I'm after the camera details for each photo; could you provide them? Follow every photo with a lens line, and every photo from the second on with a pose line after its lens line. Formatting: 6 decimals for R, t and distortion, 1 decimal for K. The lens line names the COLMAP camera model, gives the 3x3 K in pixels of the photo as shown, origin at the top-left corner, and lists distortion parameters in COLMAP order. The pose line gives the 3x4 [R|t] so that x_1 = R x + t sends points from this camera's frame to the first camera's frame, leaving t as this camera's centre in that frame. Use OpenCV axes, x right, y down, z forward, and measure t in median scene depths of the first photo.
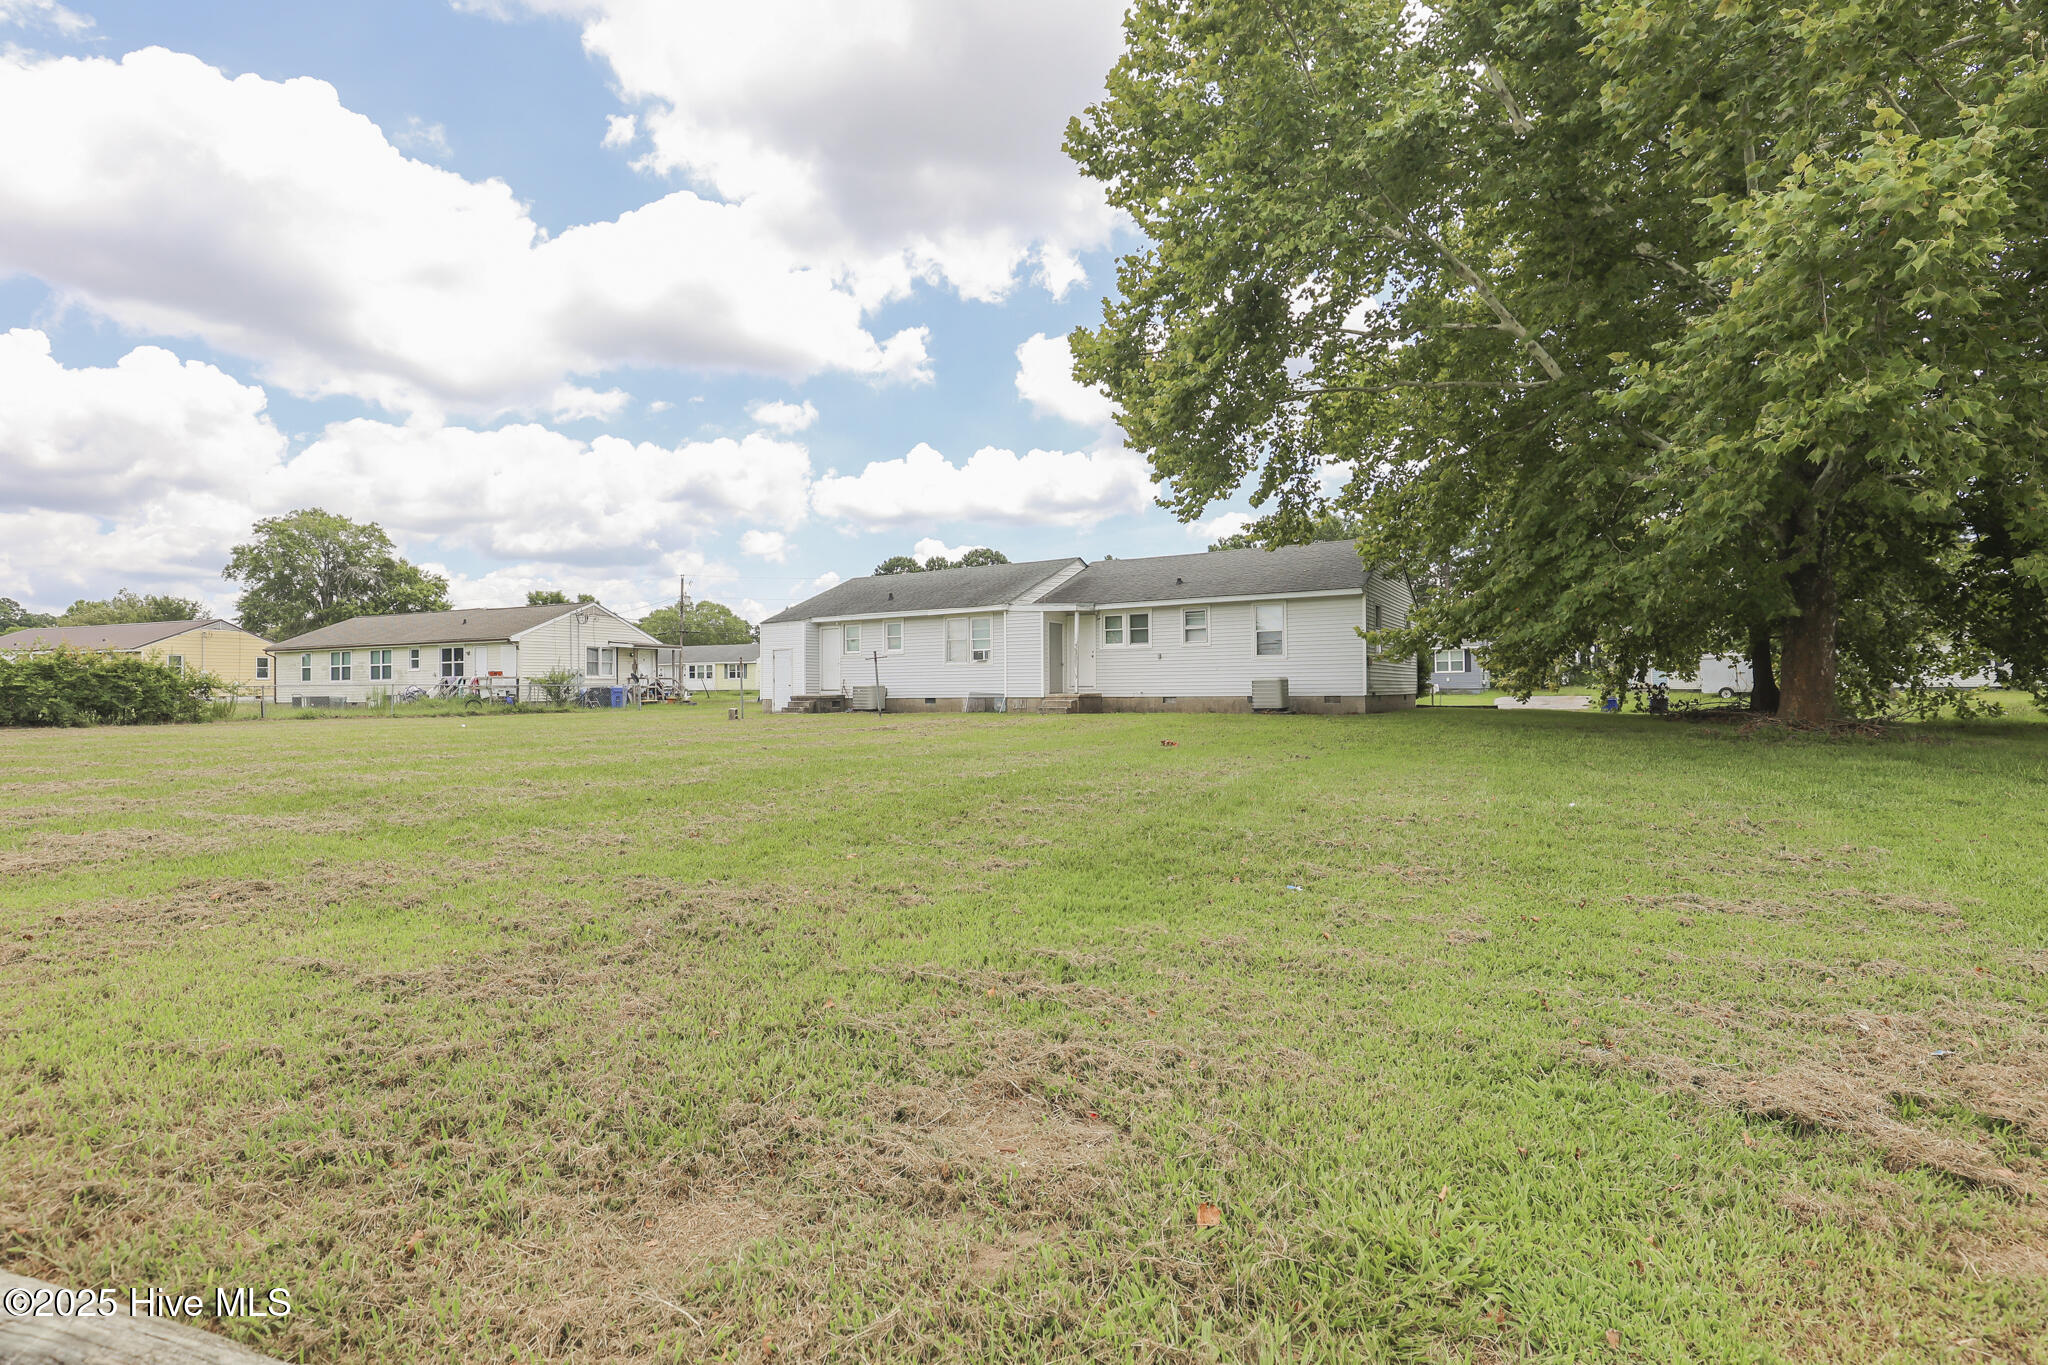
lens RADIAL K [[991.2, 0, 1033.2], [0, 991.2, 682.9], [0, 0, 1]] dist [-0.001202, 0.002354]
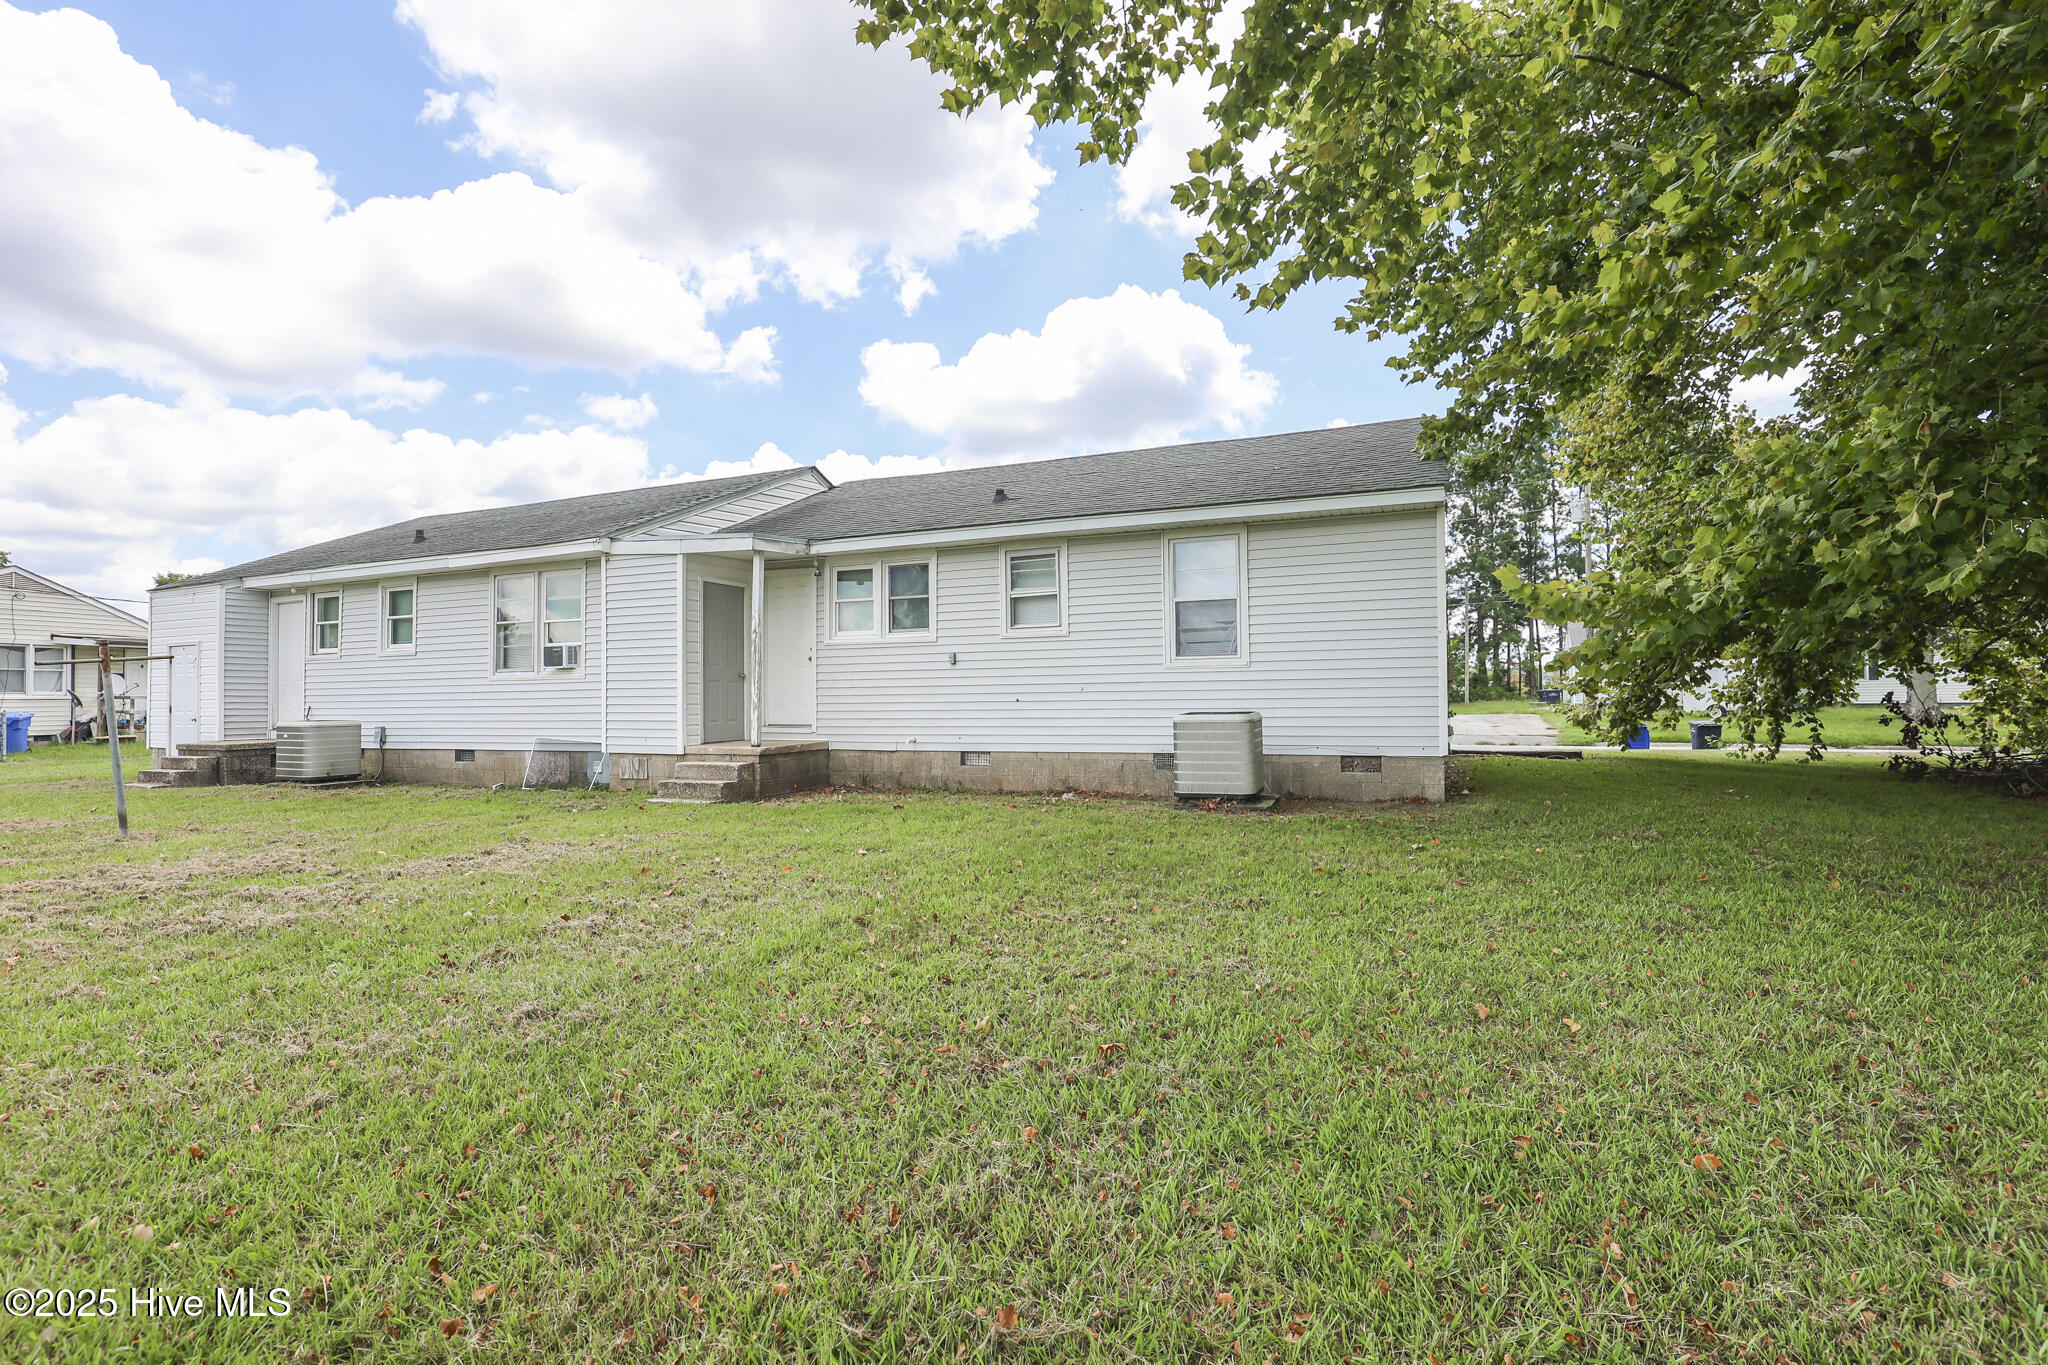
lens RADIAL K [[991.2, 0, 1010.3], [0, 991.2, 673.9], [0, 0, 1]] dist [-0.001202, 0.002354]
pose [[0.991929, -0.001924, 0.126776, 0.067141], [0.003784, 0.999889, -0.014431, -0.009615], [-0.126734, 0.014794, 0.991826, 0.390149]]
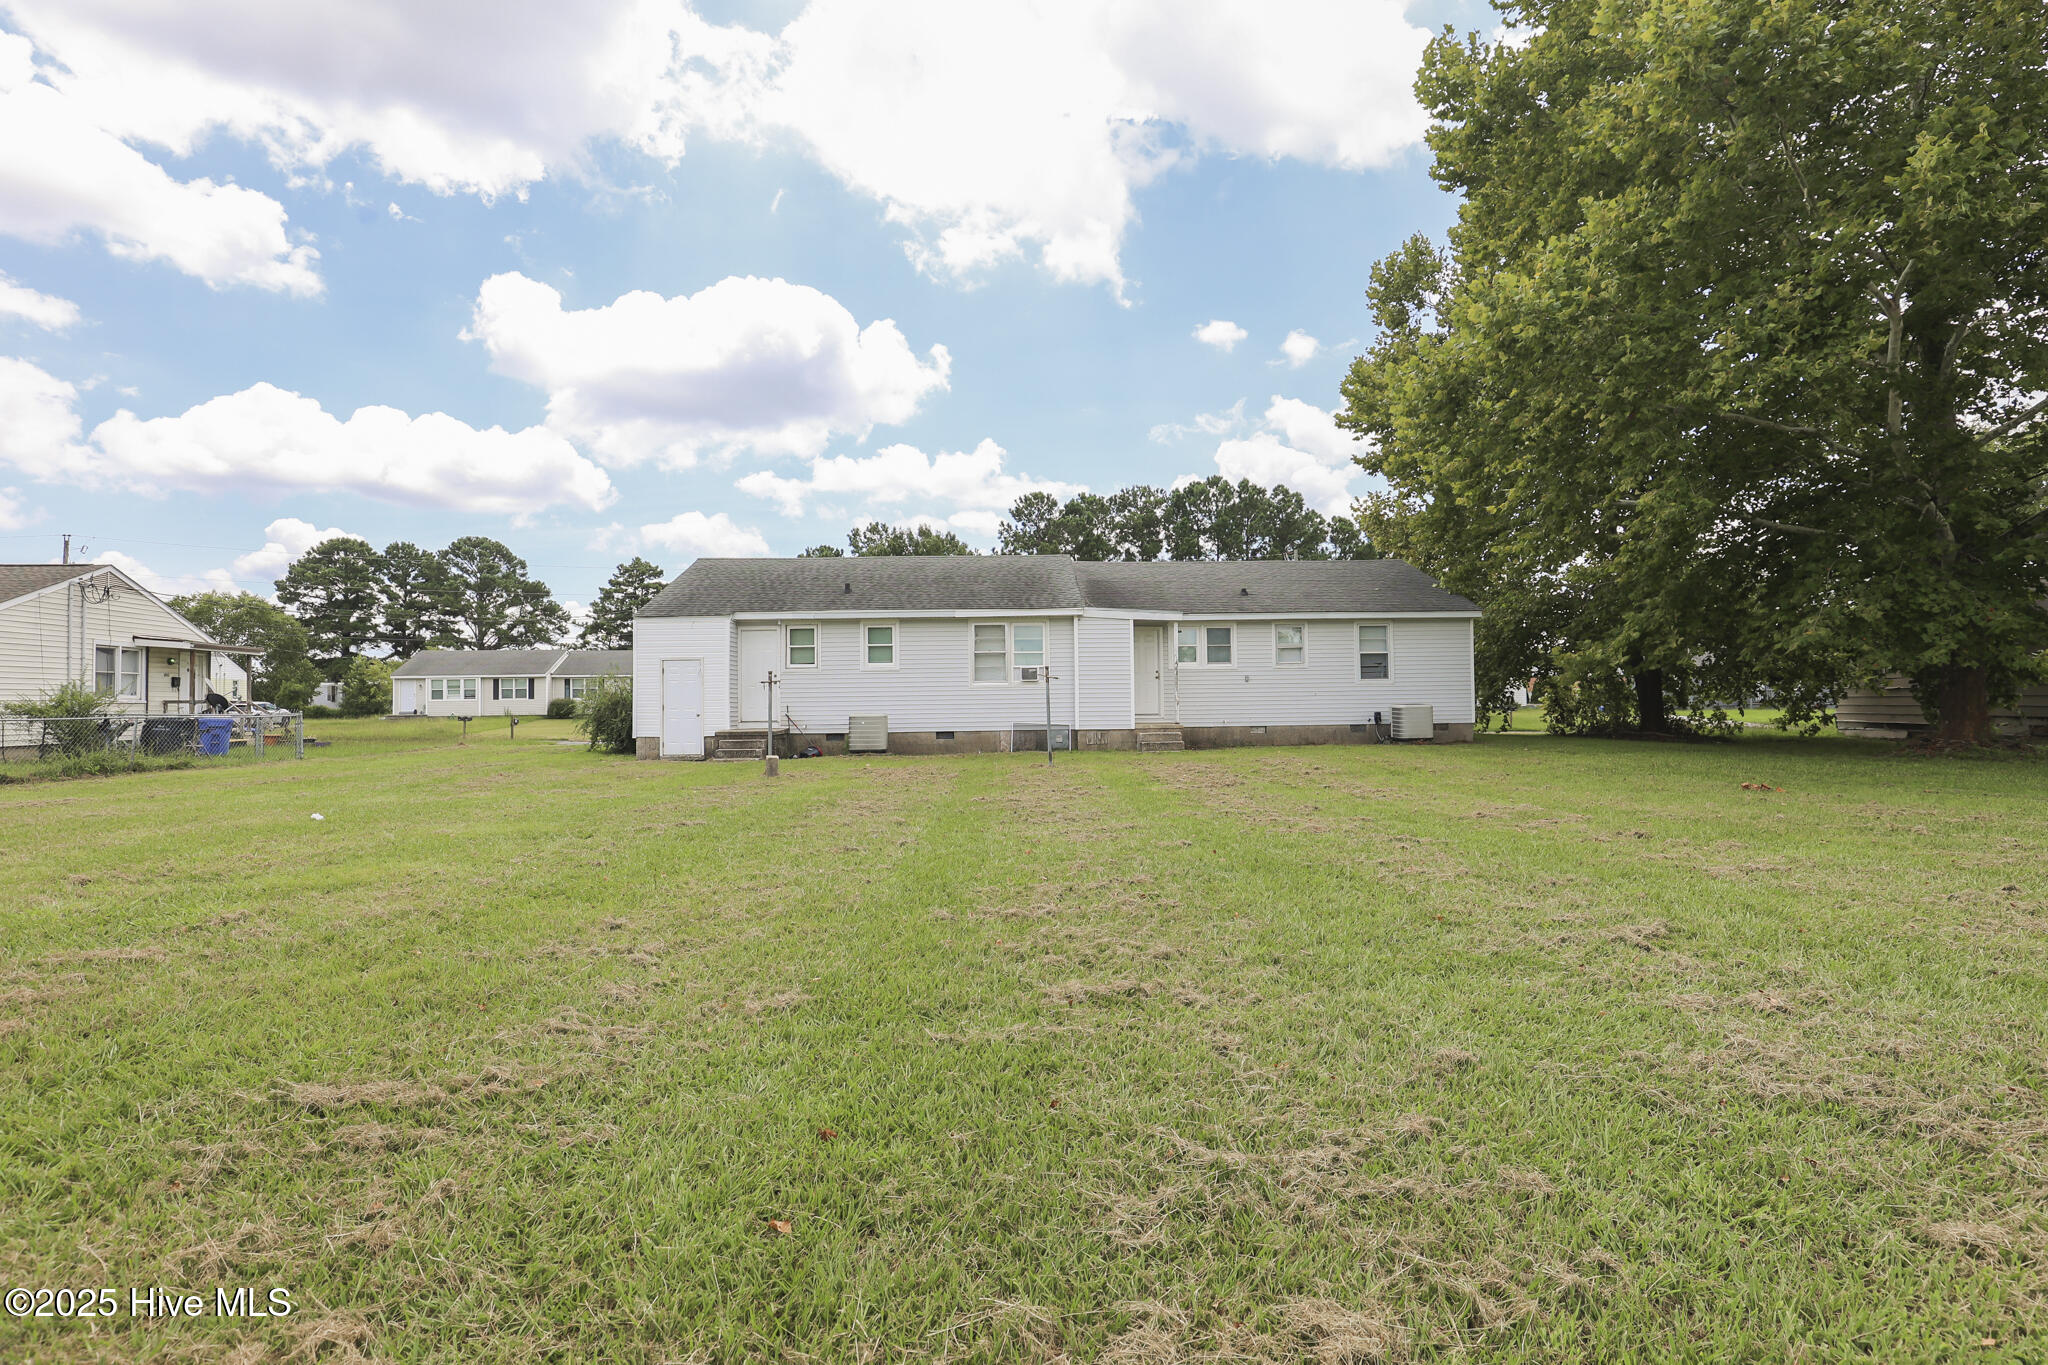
lens RADIAL K [[991.2, 0, 1018.4], [0, 991.2, 692.6], [0, 0, 1]] dist [-0.001202, 0.002354]
pose [[0.819599, 0.001506, 0.572935, -0.360290], [0.001770, 0.999985, -0.005161, -0.007341], [-0.572935, 0.005244, 0.819584, 0.289068]]
